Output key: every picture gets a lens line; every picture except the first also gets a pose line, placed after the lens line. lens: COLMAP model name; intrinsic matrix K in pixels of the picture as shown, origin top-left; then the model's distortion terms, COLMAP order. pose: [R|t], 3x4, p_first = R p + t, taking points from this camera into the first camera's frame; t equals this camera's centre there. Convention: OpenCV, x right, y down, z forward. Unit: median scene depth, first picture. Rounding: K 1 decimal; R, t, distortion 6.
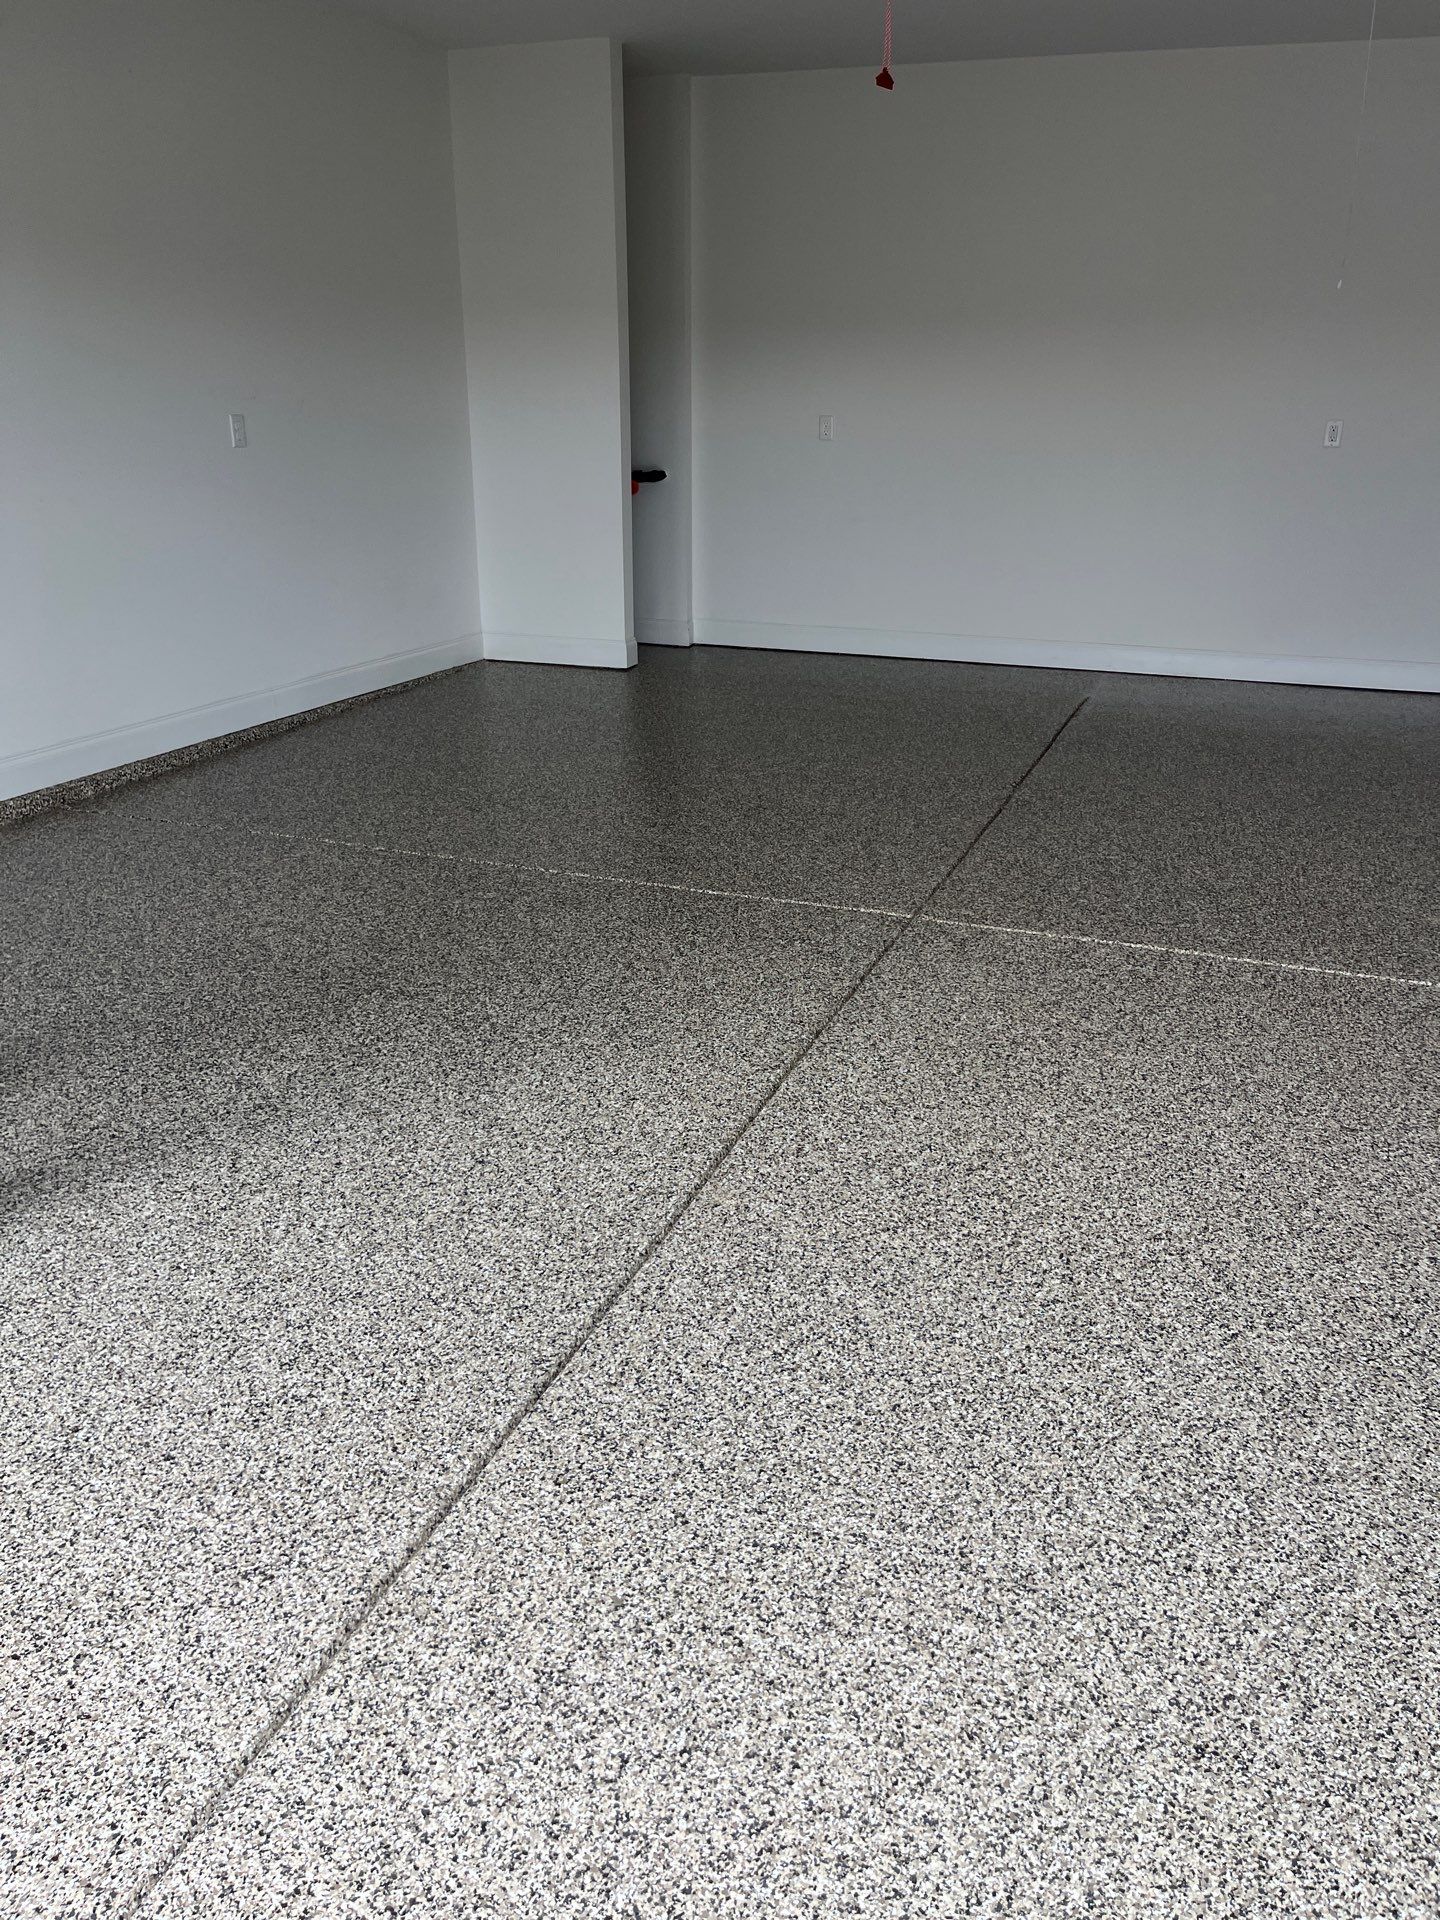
lens RADIAL K [[1406.9, 0, 720.0], [0, 1406.9, 960.0], [0, 0, 1]] dist [0.051702, -0.094343]
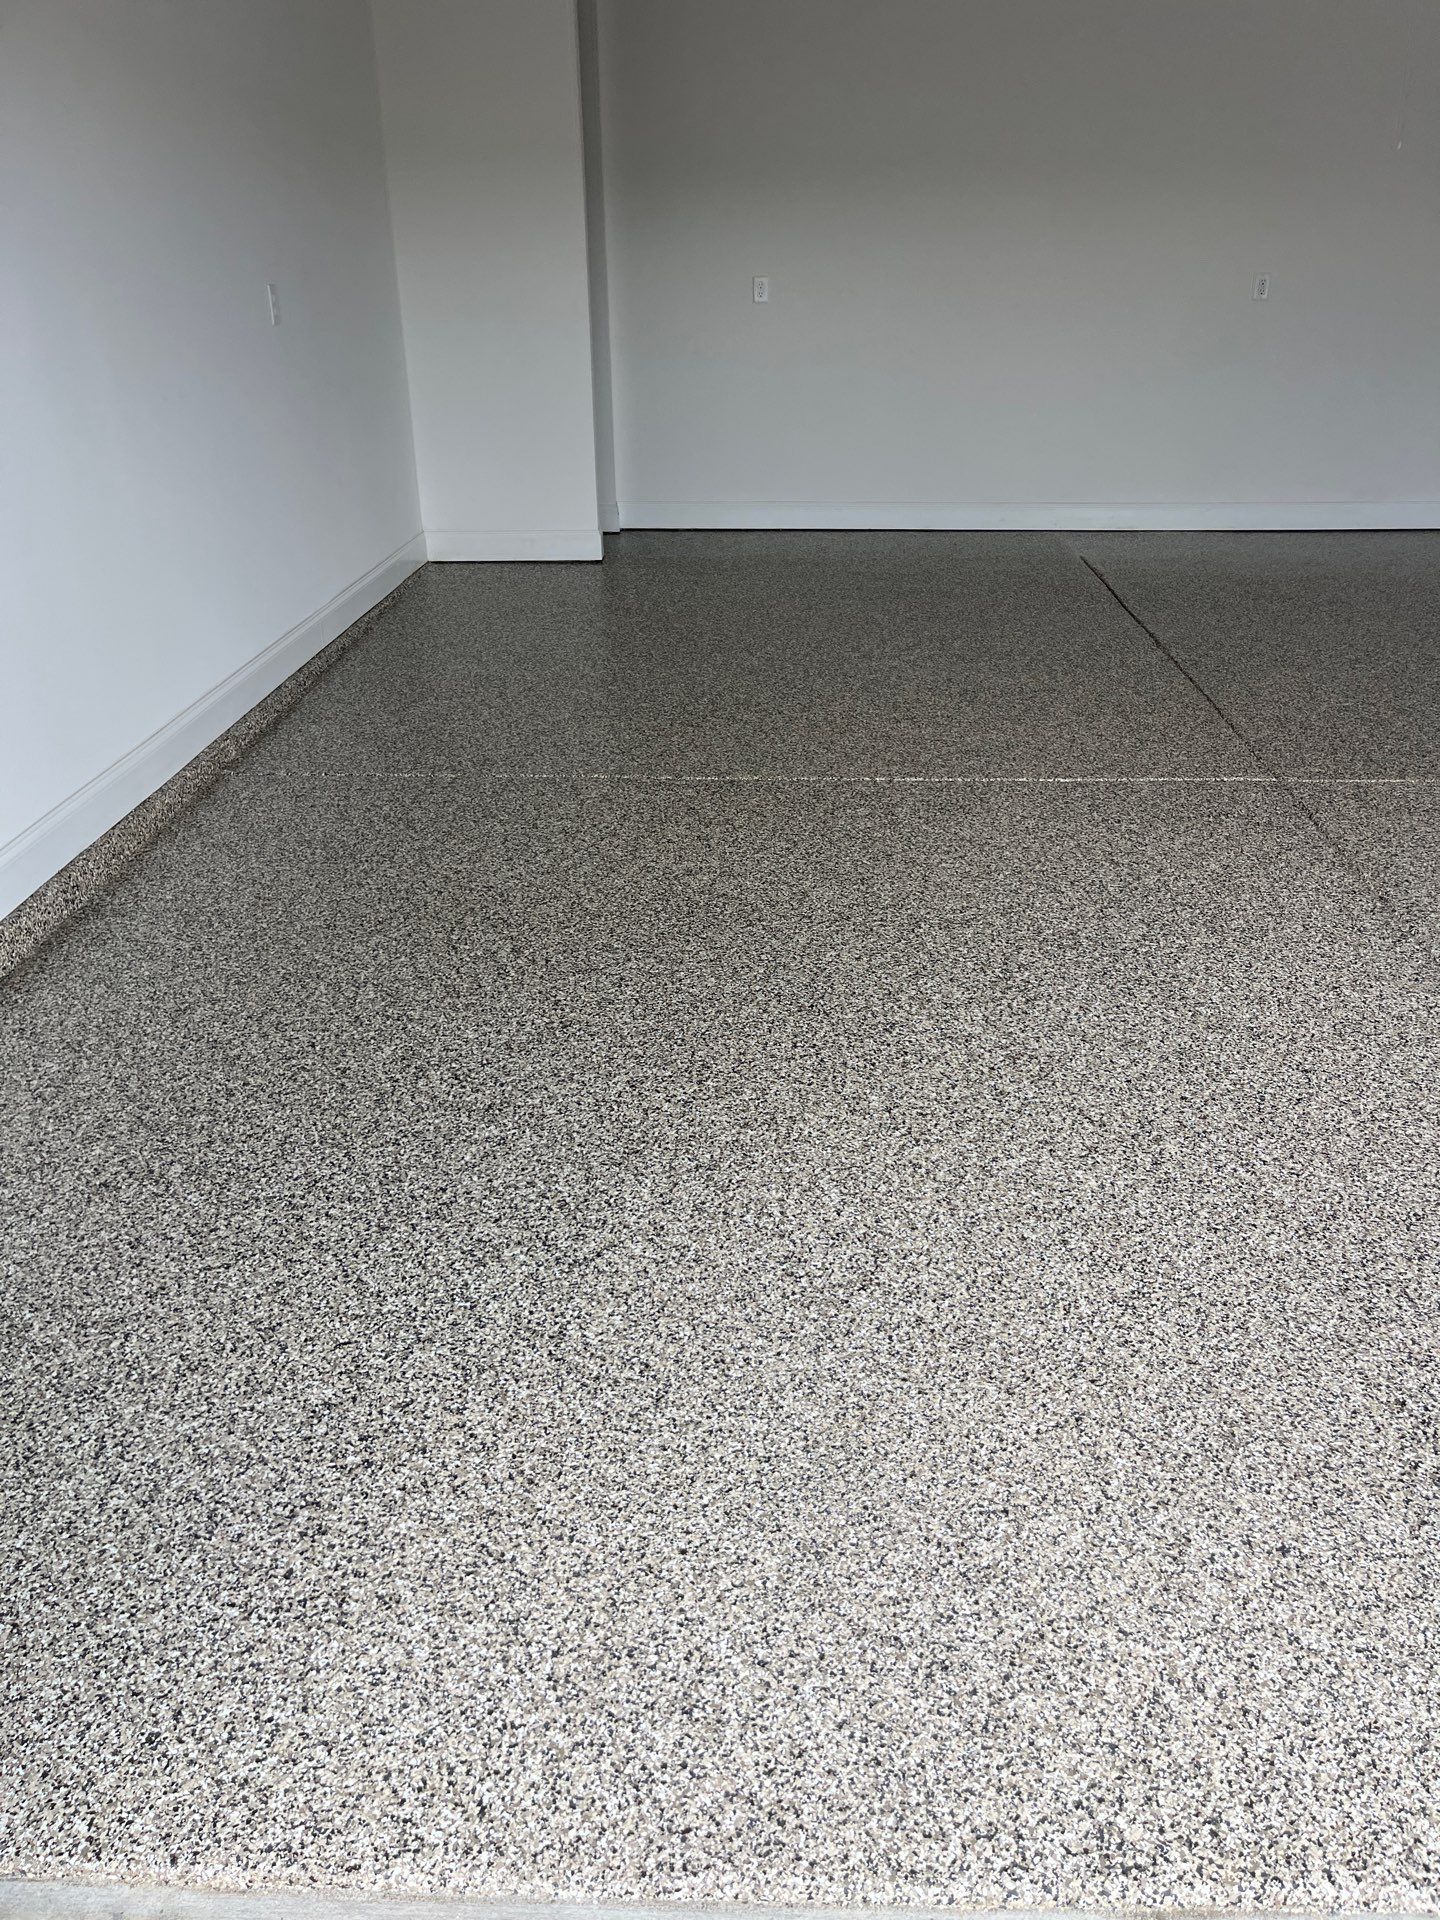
lens RADIAL K [[1351.0, 0, 727.7], [0, 1351.0, 956.0], [0, 0, 1]] dist [0.115352, -0.181618]
pose [[0.945313, -0.155766, 0.286567, -0.832691], [0.127559, 0.985175, 0.114715, -0.104056], [-0.300188, -0.071887, 0.951168, 0.195884]]
